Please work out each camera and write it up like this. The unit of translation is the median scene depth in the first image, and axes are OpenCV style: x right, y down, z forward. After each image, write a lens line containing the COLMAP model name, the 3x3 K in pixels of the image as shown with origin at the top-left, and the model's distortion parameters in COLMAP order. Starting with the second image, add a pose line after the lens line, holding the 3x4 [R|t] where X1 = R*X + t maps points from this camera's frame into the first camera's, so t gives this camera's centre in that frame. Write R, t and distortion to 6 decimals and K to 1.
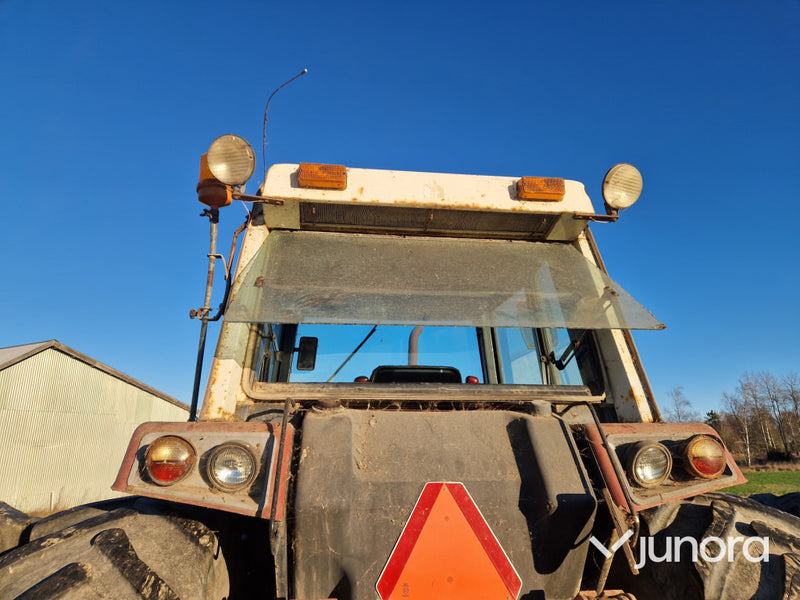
lens RADIAL K [[533.2, 0, 400.3], [0, 533.2, 290.5], [0, 0, 1]] dist [0.064547, -0.051323]
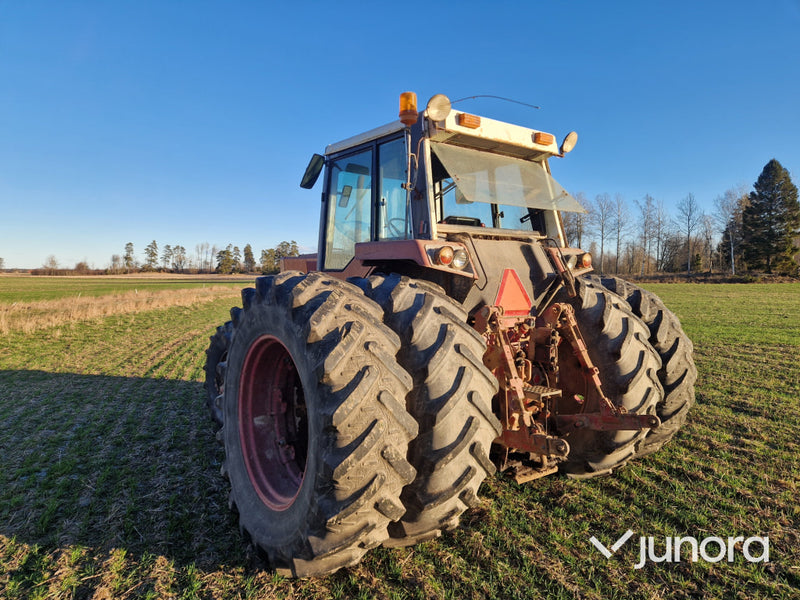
lens RADIAL K [[533.2, 0, 400.5], [0, 533.2, 300.4], [0, 0, 1]] dist [0.064547, -0.051323]
pose [[0.866622, -0.011519, 0.498832, -1.369411], [-0.159249, 0.941064, 0.298394, -0.141004], [-0.472870, -0.338033, 0.813712, -0.714449]]
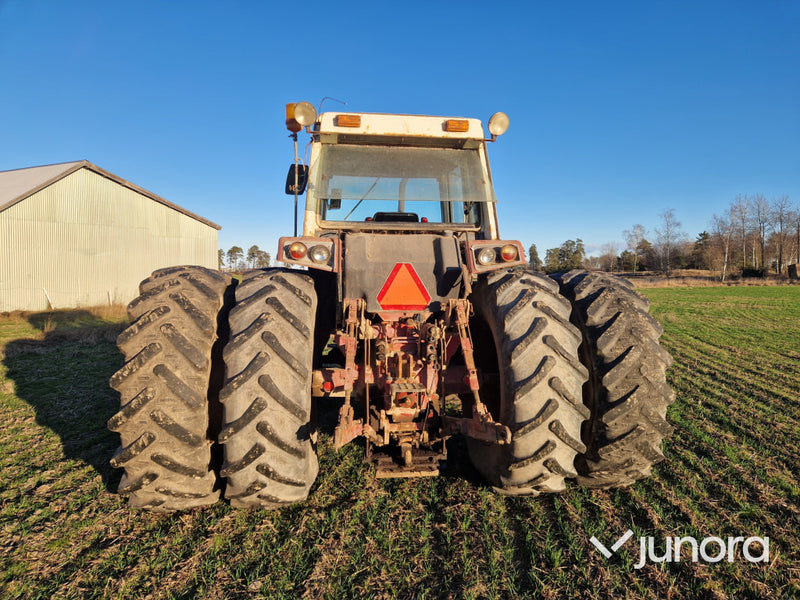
lens RADIAL K [[533.2, 0, 410.9], [0, 533.2, 298.6], [0, 0, 1]] dist [0.064547, -0.051323]
pose [[0.999856, 0.011813, 0.012222, 0.075303], [-0.015280, 0.939665, 0.341753, -0.280897], [-0.007448, -0.341891, 0.939710, -1.168061]]
